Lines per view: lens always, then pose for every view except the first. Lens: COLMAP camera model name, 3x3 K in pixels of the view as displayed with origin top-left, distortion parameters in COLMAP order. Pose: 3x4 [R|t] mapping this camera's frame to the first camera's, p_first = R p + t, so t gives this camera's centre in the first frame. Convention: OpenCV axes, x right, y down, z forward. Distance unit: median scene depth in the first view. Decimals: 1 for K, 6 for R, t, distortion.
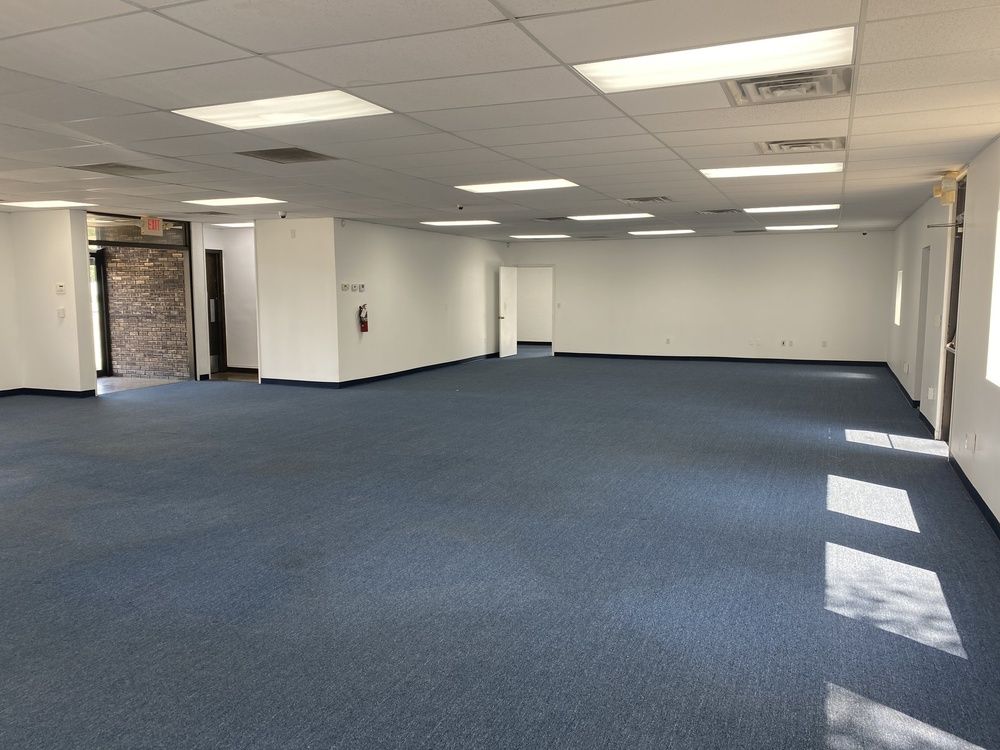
lens RADIAL K [[763.2, 0, 500.0], [0, 763.2, 375.0], [0, 0, 1]] dist [0.055393, -0.048571]
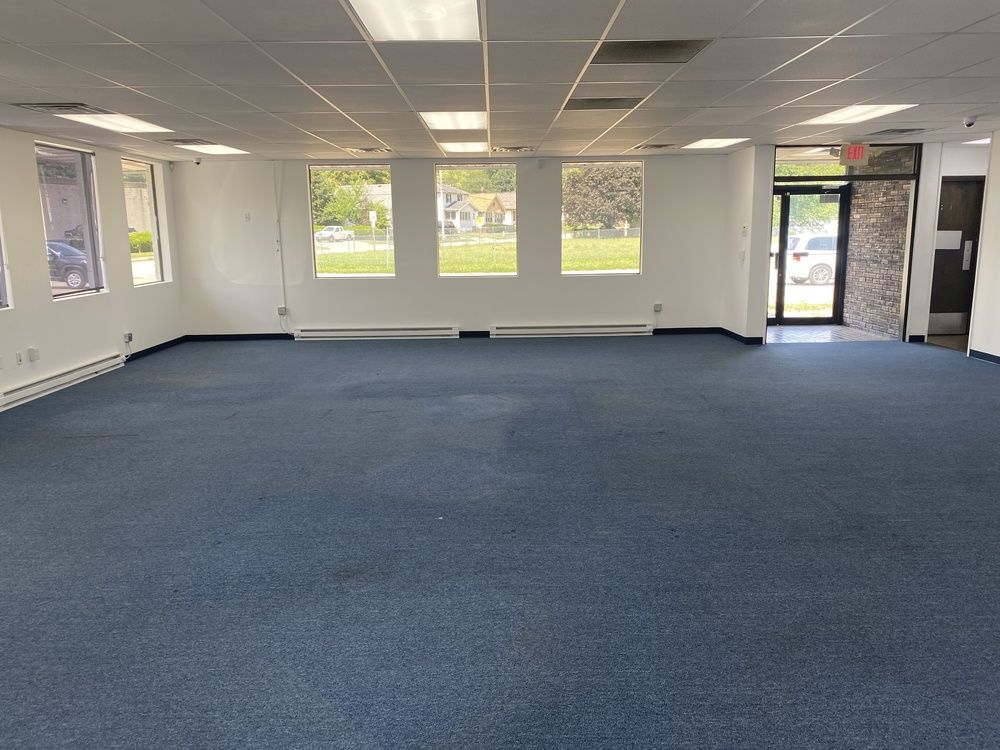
lens RADIAL K [[763.2, 0, 500.0], [0, 763.2, 375.0], [0, 0, 1]] dist [0.055393, -0.048571]
pose [[0.408544, 0.169478, -0.896866, 0.171885], [-0.093784, 0.985204, 0.143450, -0.034973], [0.907908, 0.025506, 0.418393, 0.263788]]
